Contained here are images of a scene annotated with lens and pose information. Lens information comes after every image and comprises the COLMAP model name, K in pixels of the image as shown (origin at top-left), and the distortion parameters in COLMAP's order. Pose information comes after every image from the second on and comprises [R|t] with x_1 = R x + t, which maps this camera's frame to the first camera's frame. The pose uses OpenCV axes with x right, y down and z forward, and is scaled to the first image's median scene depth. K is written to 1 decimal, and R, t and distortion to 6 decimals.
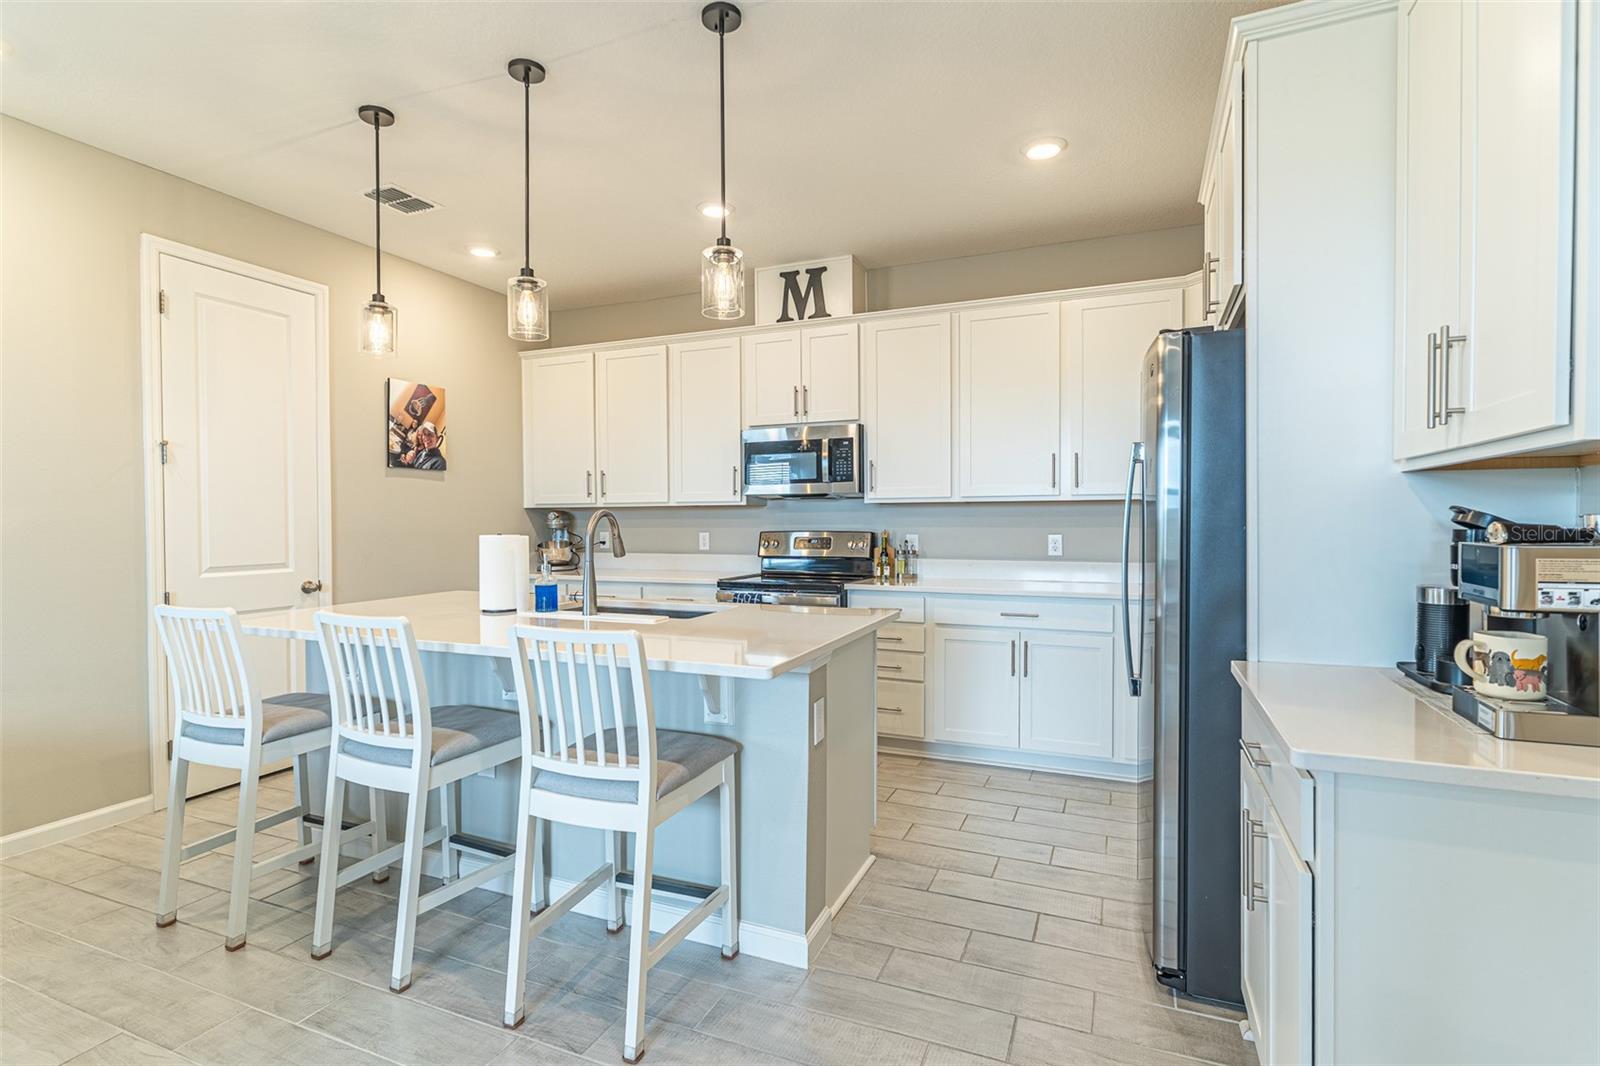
lens RADIAL K [[759.3, 0, 802.3], [0, 759.3, 529.3], [0, 0, 1]] dist [0.000531, 0.000112]
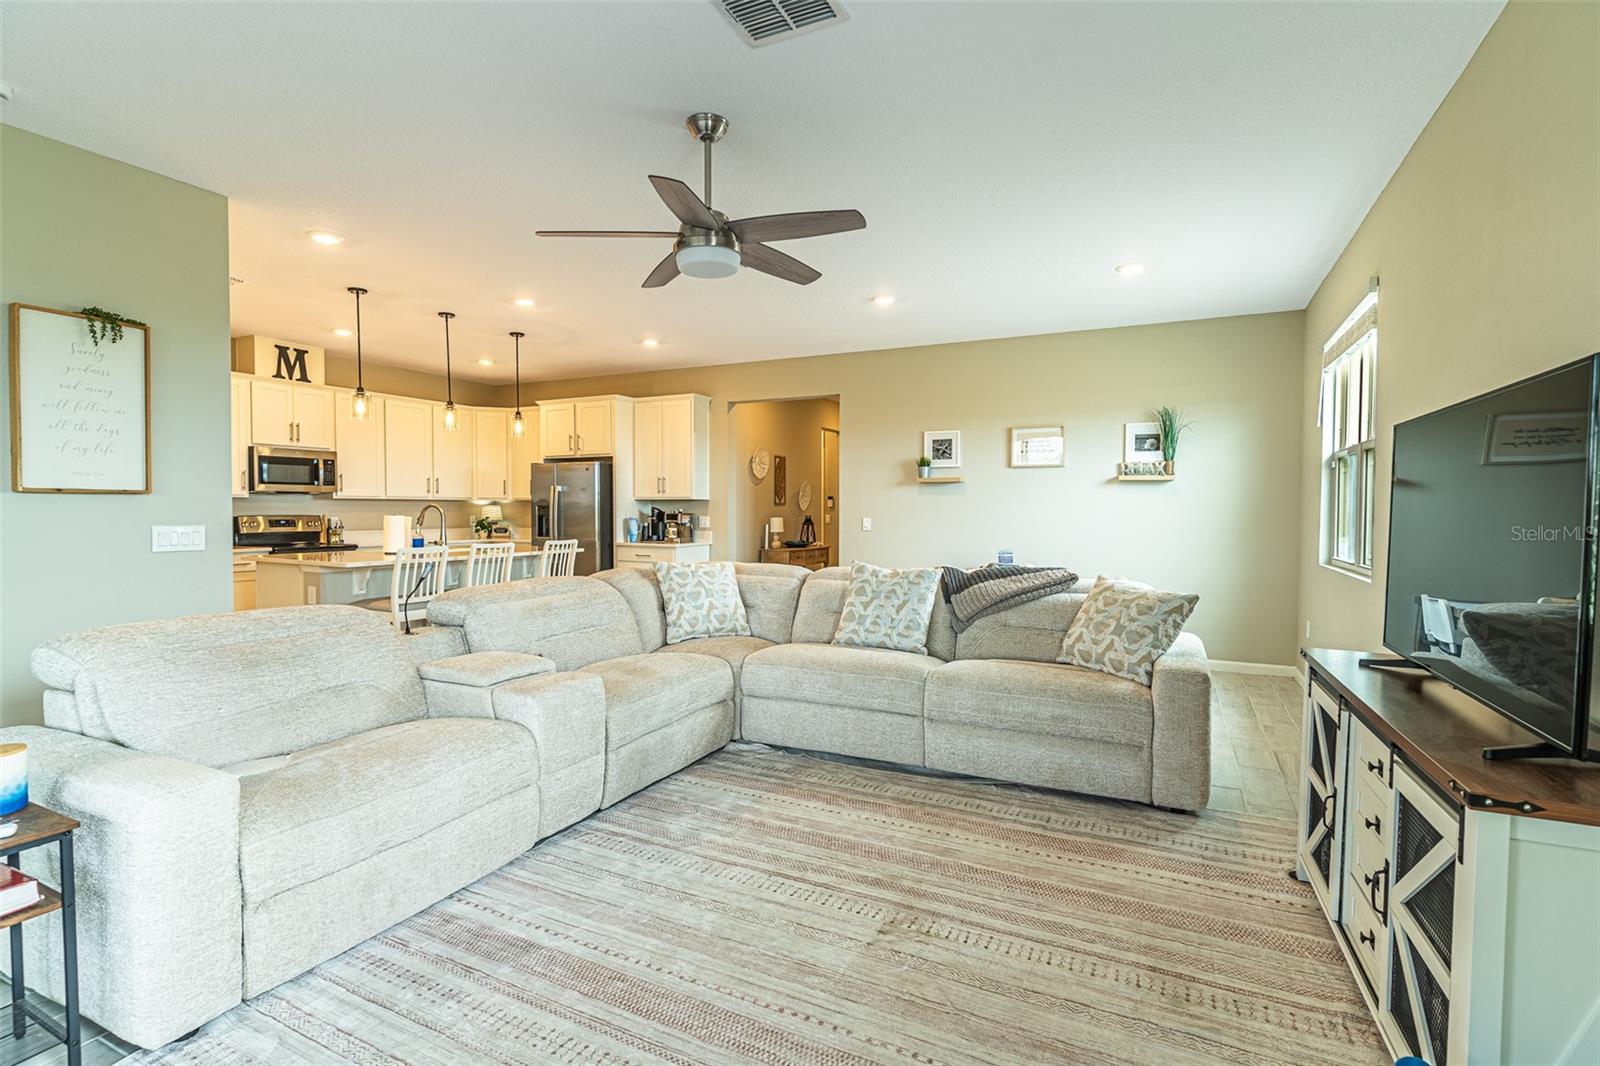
lens RADIAL K [[759.3, 0, 795.8], [0, 759.3, 533.1], [0, 0, 1]] dist [0.000531, 0.000112]
pose [[0.045650, -0.029644, 0.998518, -1.525617], [0.009480, 0.999527, 0.029241, 0.003175], [-0.998913, 0.008131, 0.045909, -0.103840]]
